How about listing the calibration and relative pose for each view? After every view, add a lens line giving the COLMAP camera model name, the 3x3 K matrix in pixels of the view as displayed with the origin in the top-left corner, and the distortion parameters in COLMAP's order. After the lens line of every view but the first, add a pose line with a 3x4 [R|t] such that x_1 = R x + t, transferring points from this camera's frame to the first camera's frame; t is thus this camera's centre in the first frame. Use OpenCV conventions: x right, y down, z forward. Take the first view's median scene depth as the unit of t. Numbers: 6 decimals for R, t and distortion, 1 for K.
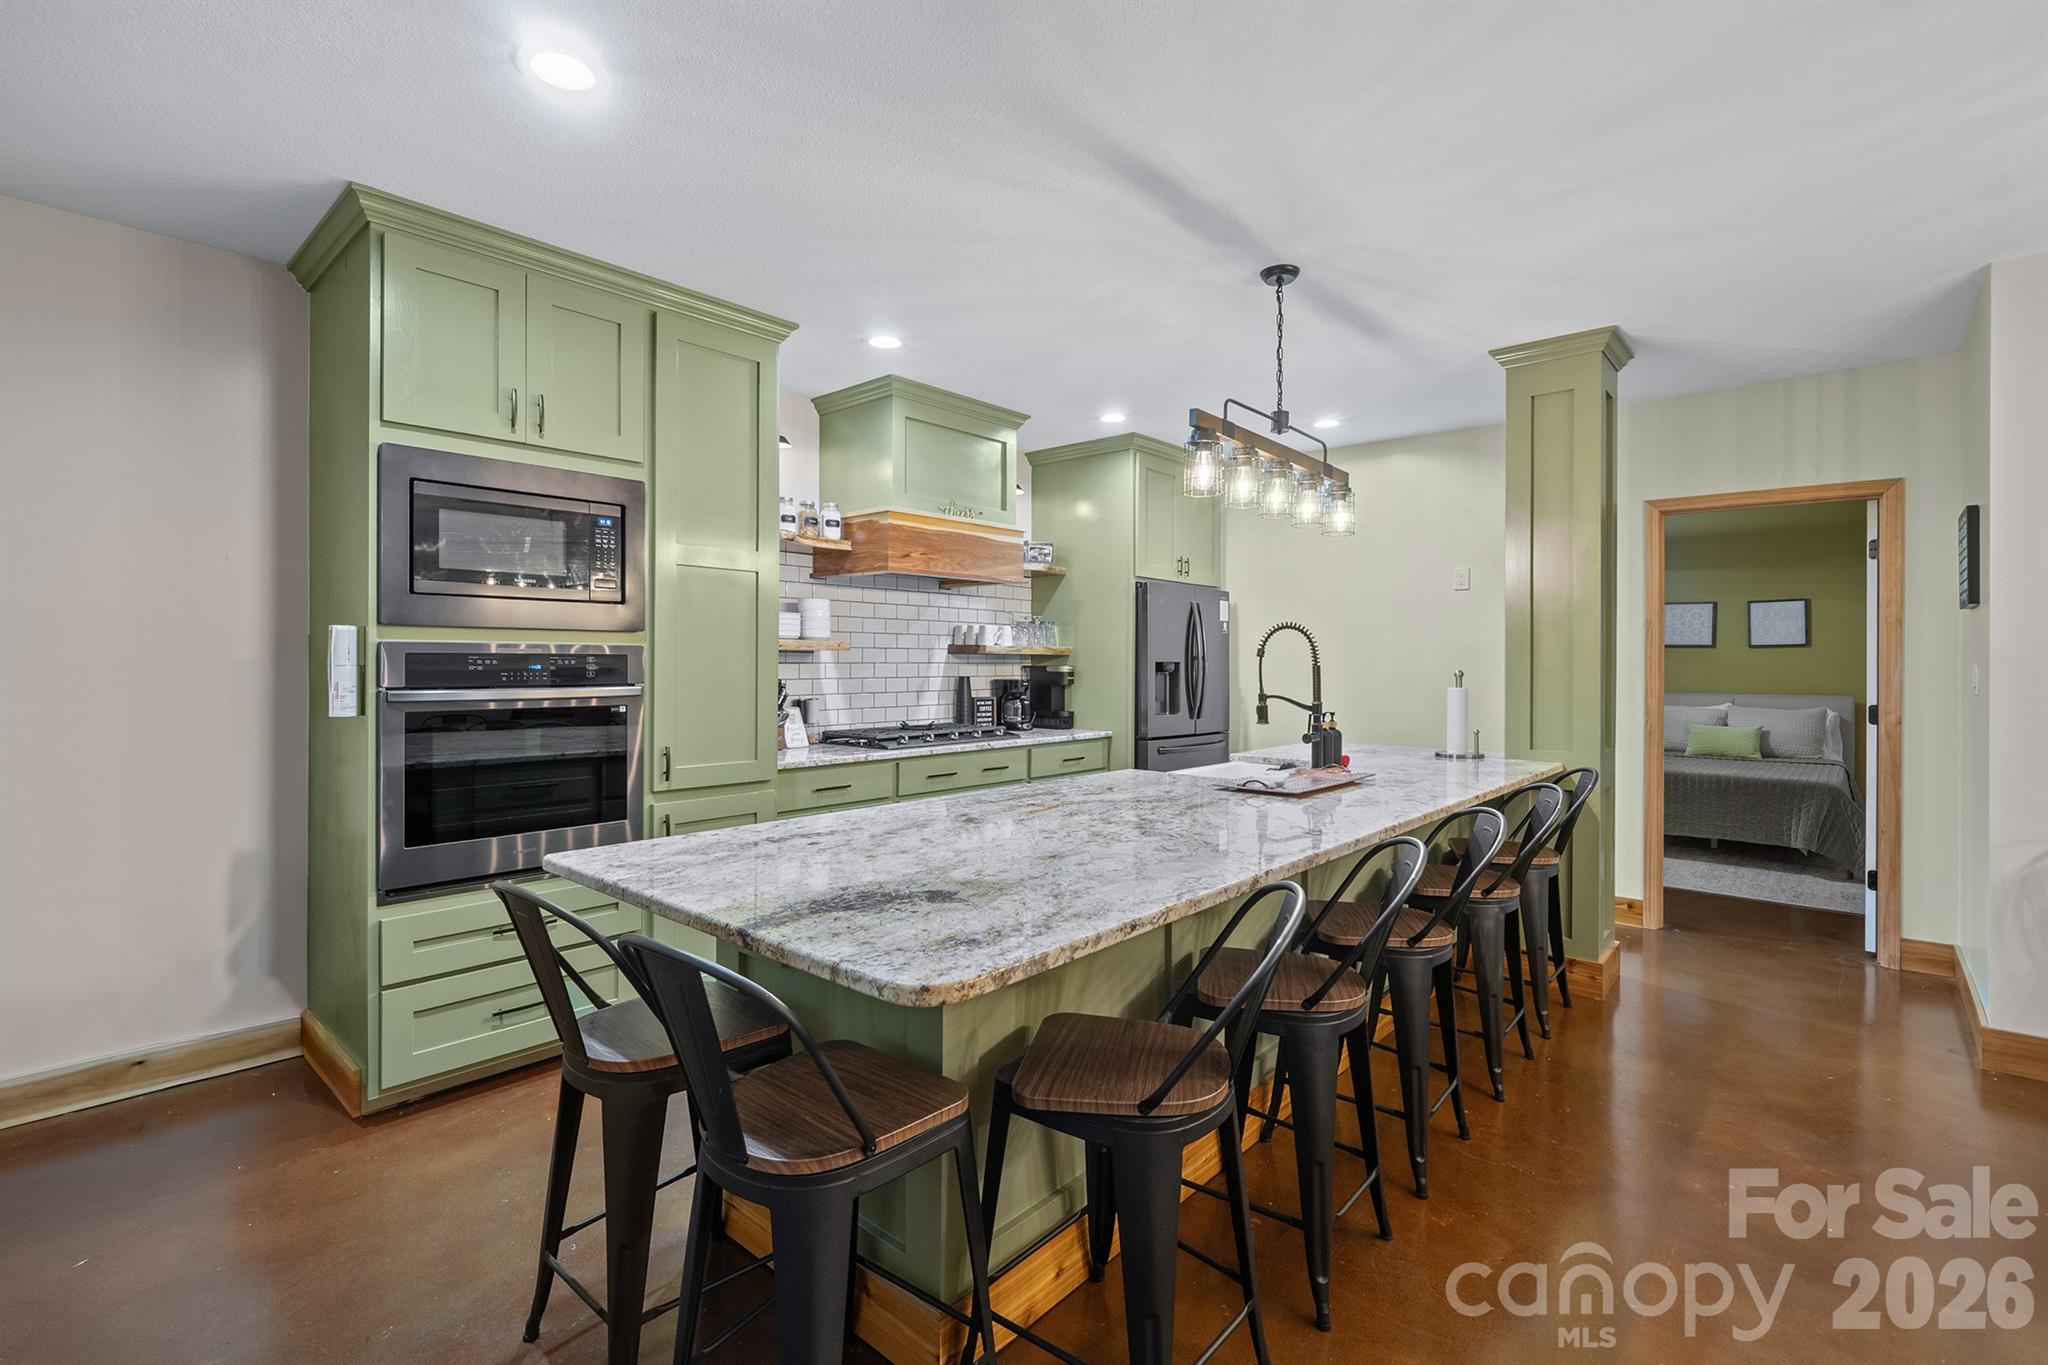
lens RADIAL K [[923.0, 0, 1032.5], [0, 923.0, 665.9], [0, 0, 1]] dist [-0.003969, -0.000455]
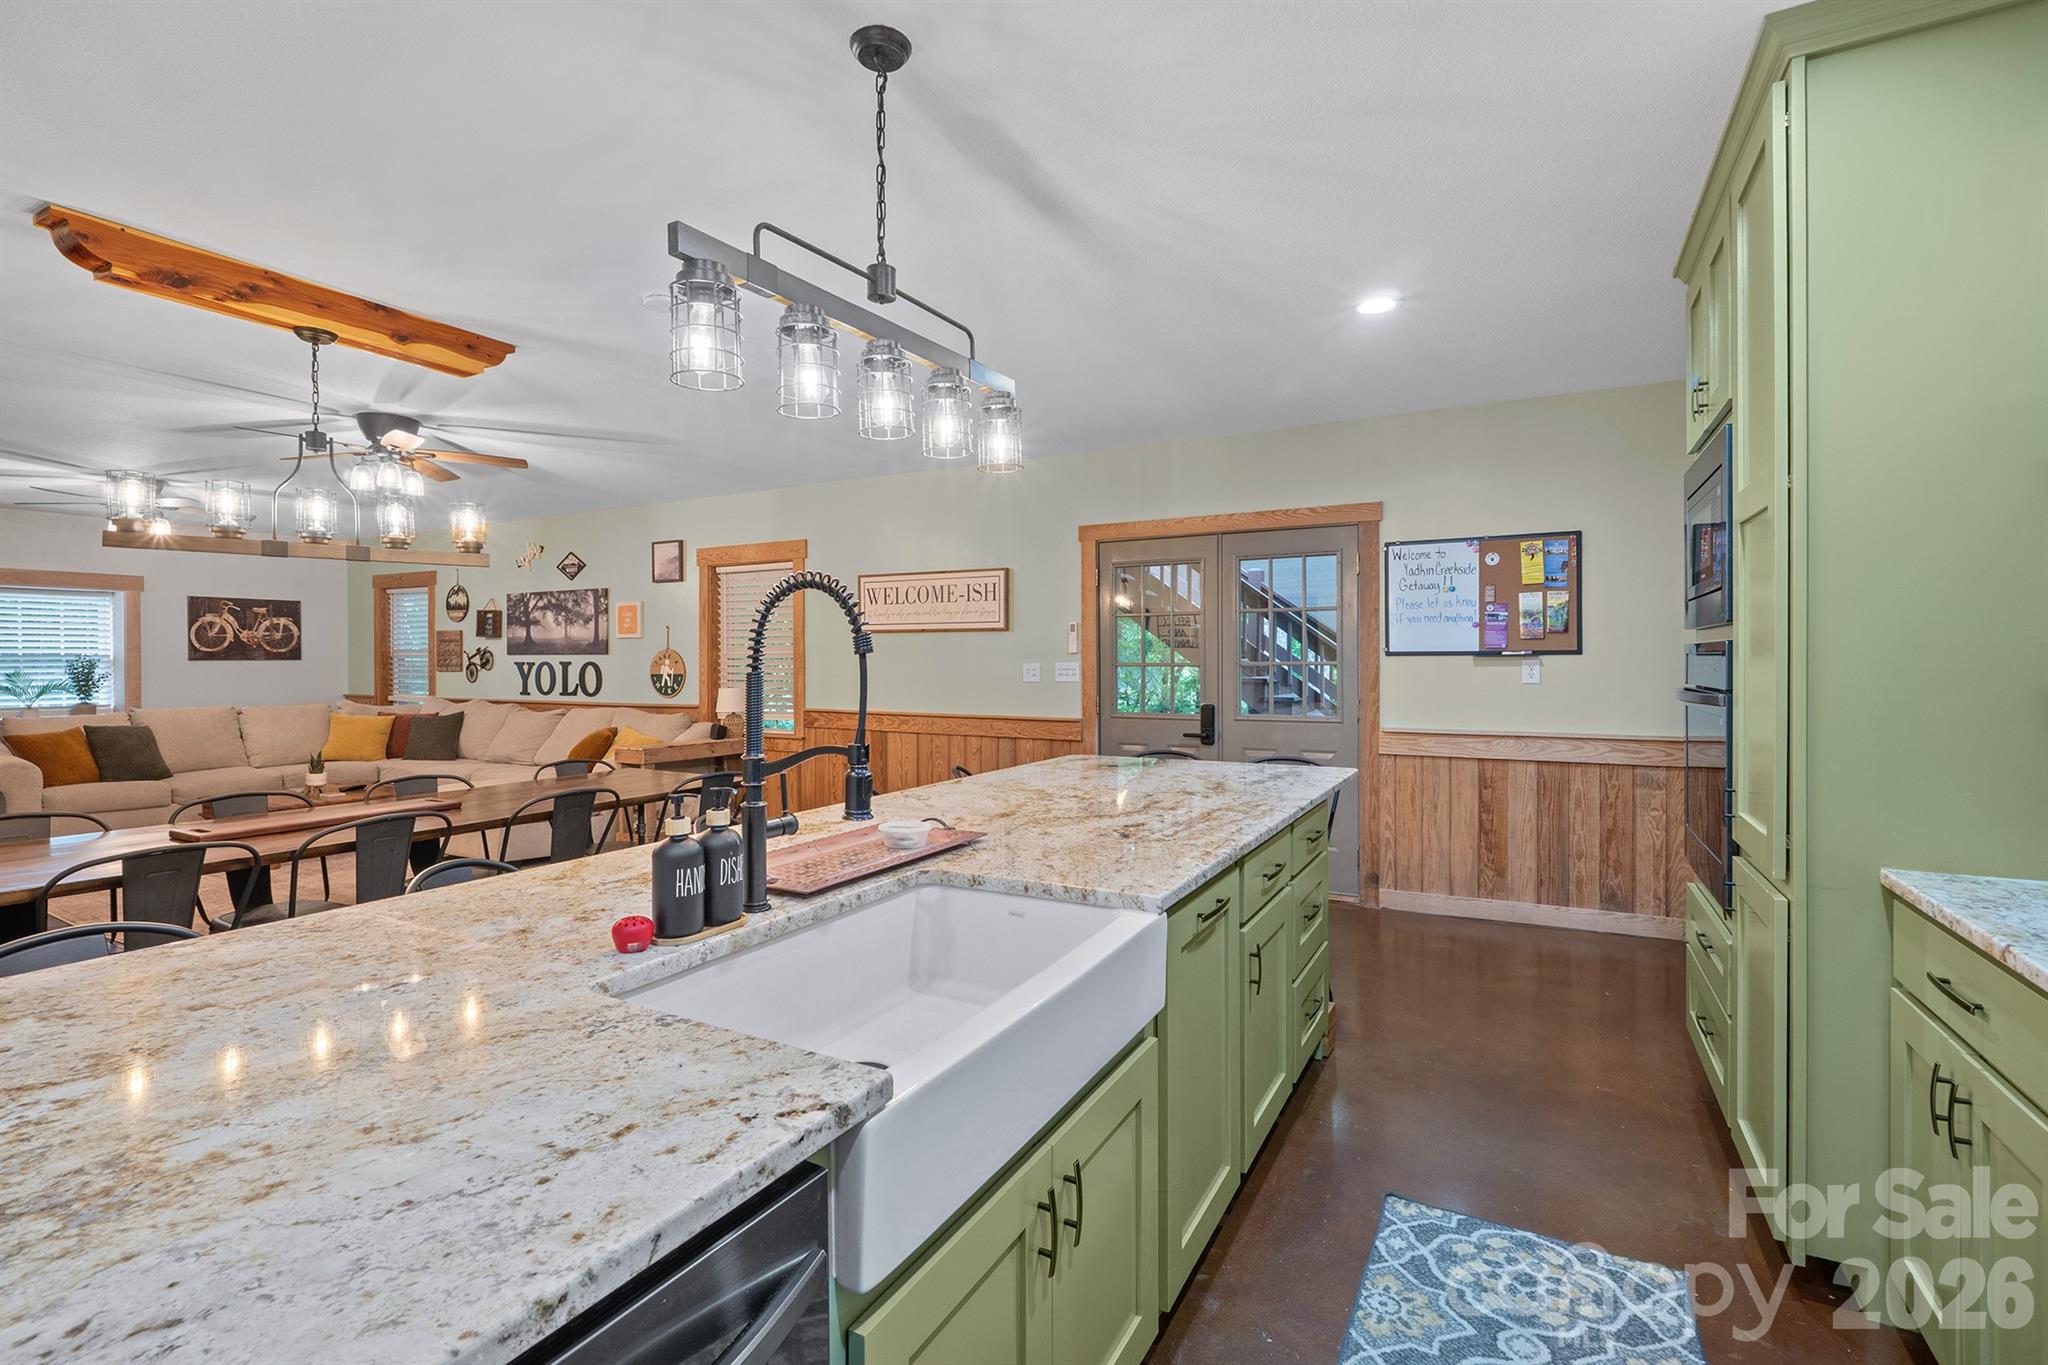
lens RADIAL K [[923.0, 0, 1032.5], [0, 923.0, 665.9], [0, 0, 1]] dist [-0.003969, -0.000455]
pose [[-0.976206, 0.001440, -0.216843, 0.230671], [-0.000578, 0.999957, 0.009244, -0.006119], [0.216847, 0.009149, -0.976163, 1.253751]]
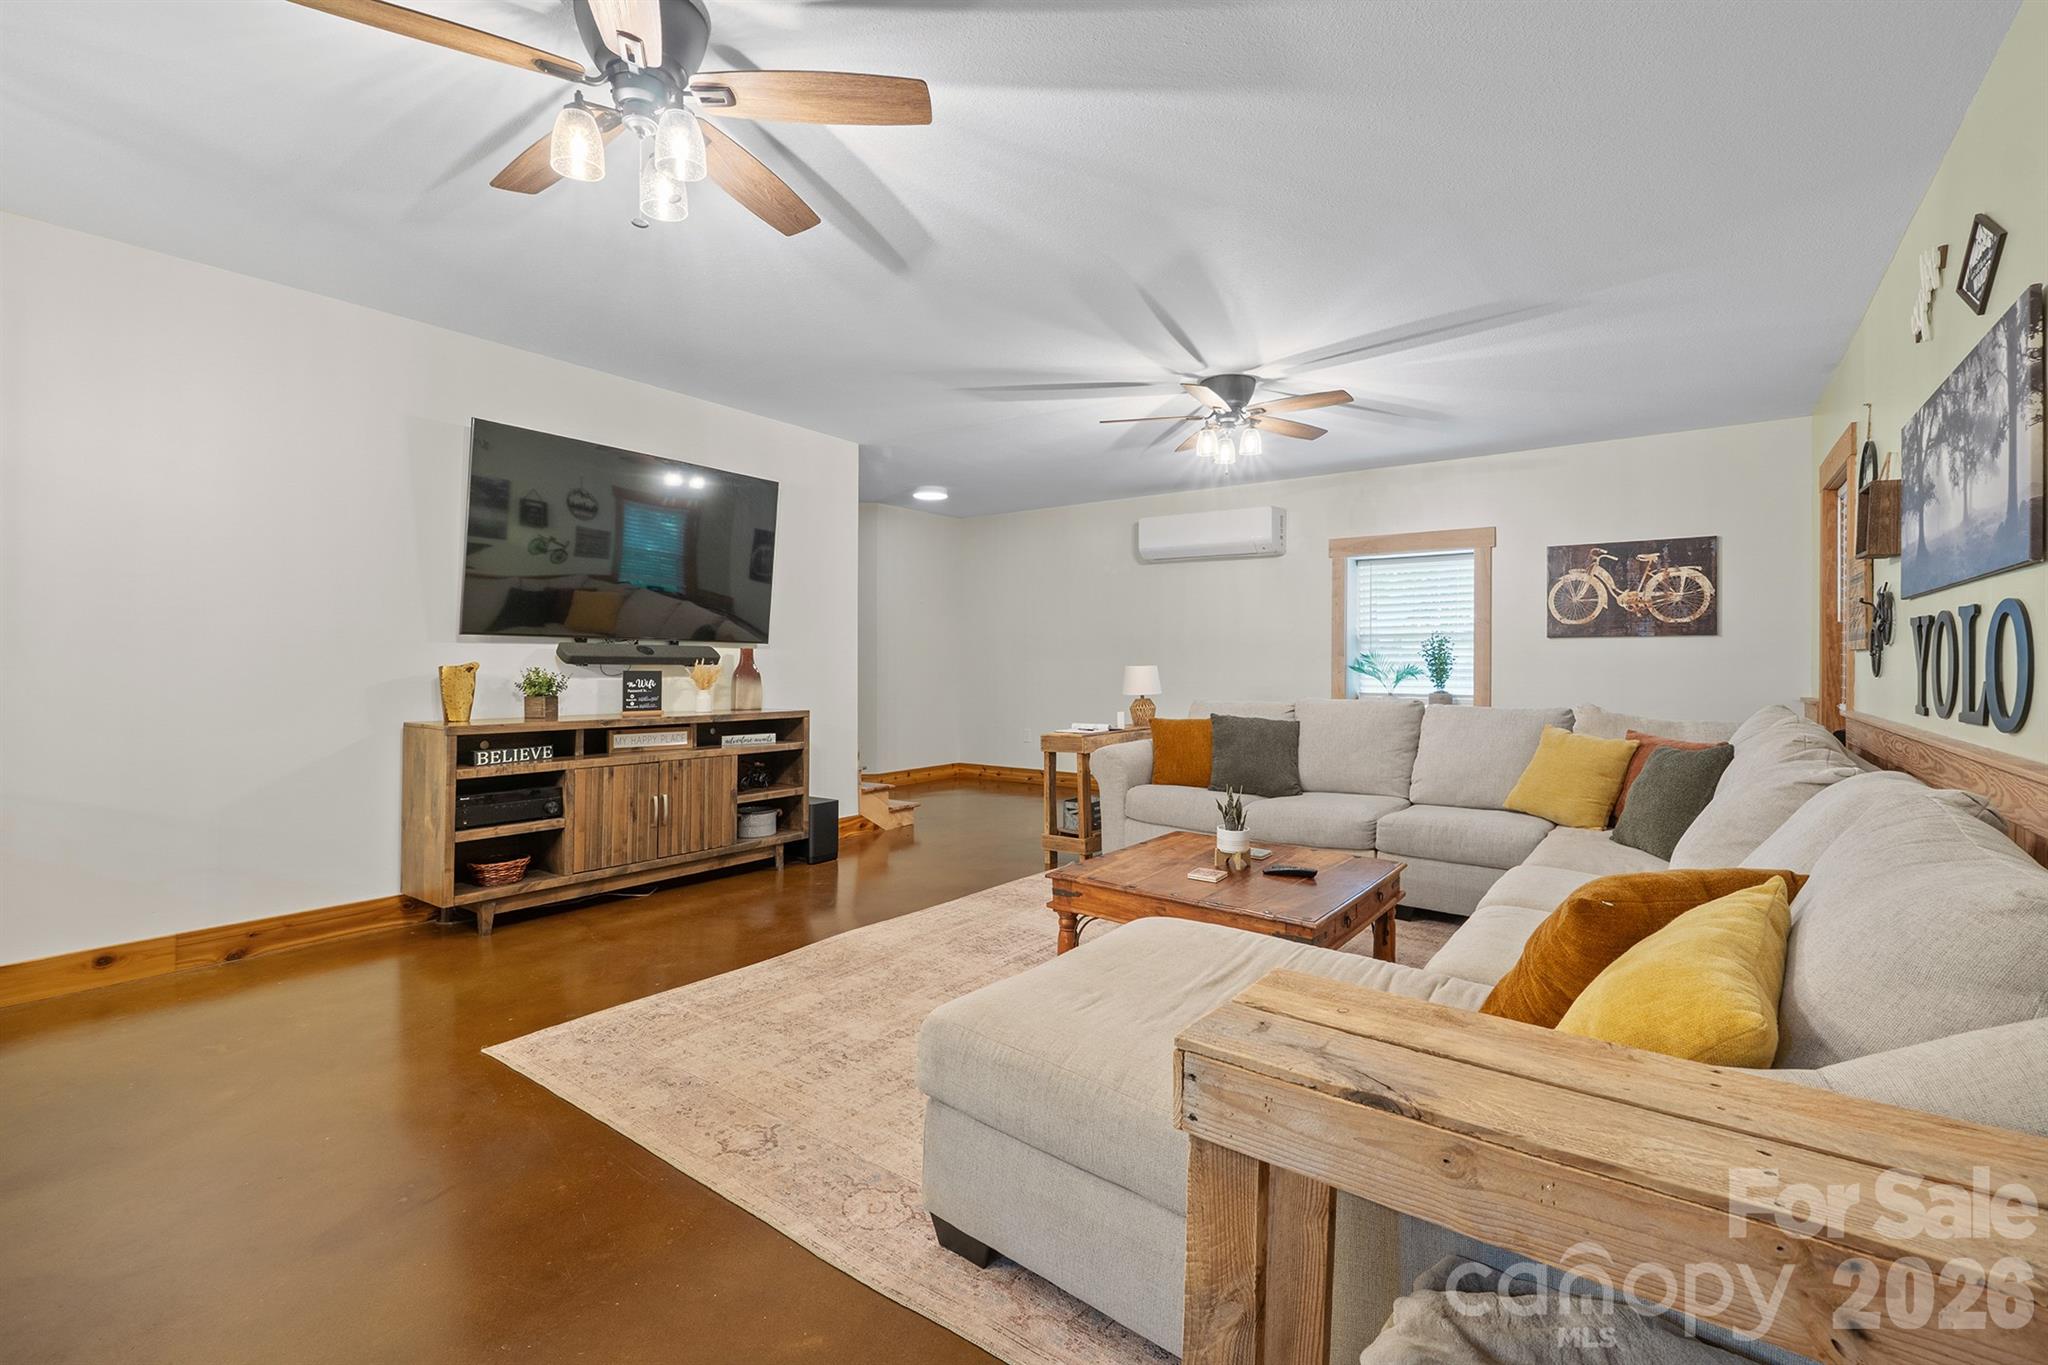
lens RADIAL K [[901.8, 0, 1023.3], [0, 901.8, 663.1], [0, 0, 1]] dist [-0.003001, -0.000380]
pose [[-0.078945, -0.005014, 0.996866, 0.275739], [-0.002043, 0.999986, 0.004868, 0.038621], [-0.996877, -0.001652, -0.078954, -0.308339]]
